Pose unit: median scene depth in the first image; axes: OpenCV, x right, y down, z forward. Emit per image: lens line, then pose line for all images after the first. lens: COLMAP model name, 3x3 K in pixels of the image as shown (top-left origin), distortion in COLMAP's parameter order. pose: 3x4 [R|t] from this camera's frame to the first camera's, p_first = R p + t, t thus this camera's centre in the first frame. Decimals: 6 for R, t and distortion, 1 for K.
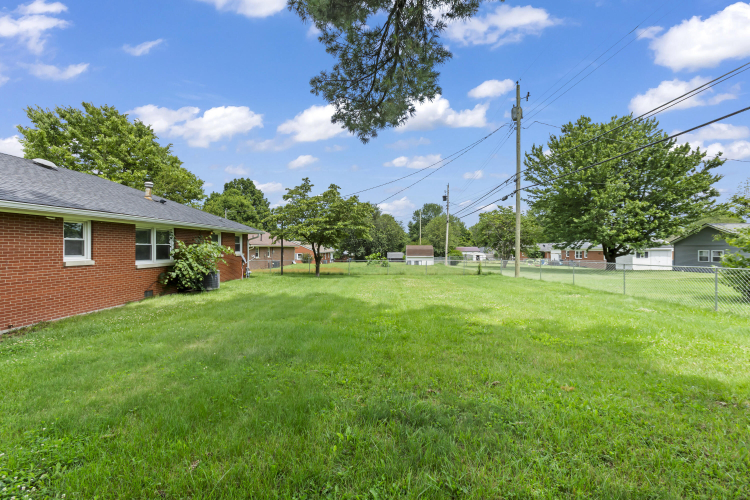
lens RADIAL K [[335.9, 0, 372.9], [0, 335.9, 247.7], [0, 0, 1]] dist [-0.000512, 0.000559]
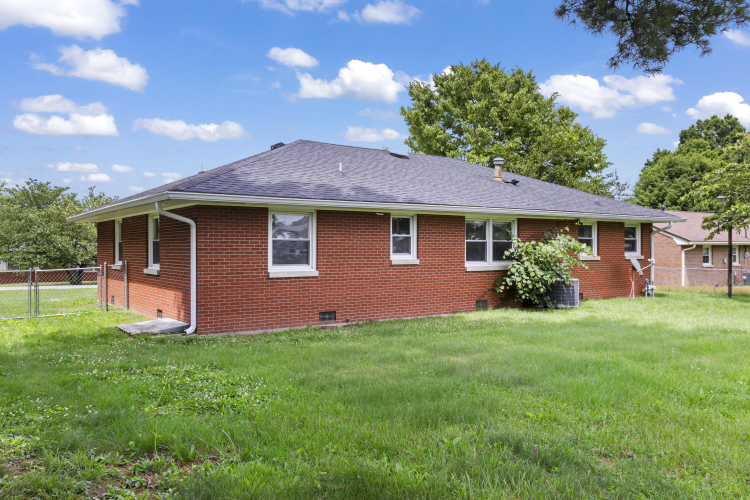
lens RADIAL K [[594.5, 0, 375.0], [0, 594.5, 250.0], [0, 0, 1]] dist [0.002268, 0.001694]
pose [[0.616185, 0.005235, -0.787584, 0.199333], [-0.001747, 0.999985, 0.005280, 0.003267], [0.787600, -0.001878, 0.616185, -0.032818]]
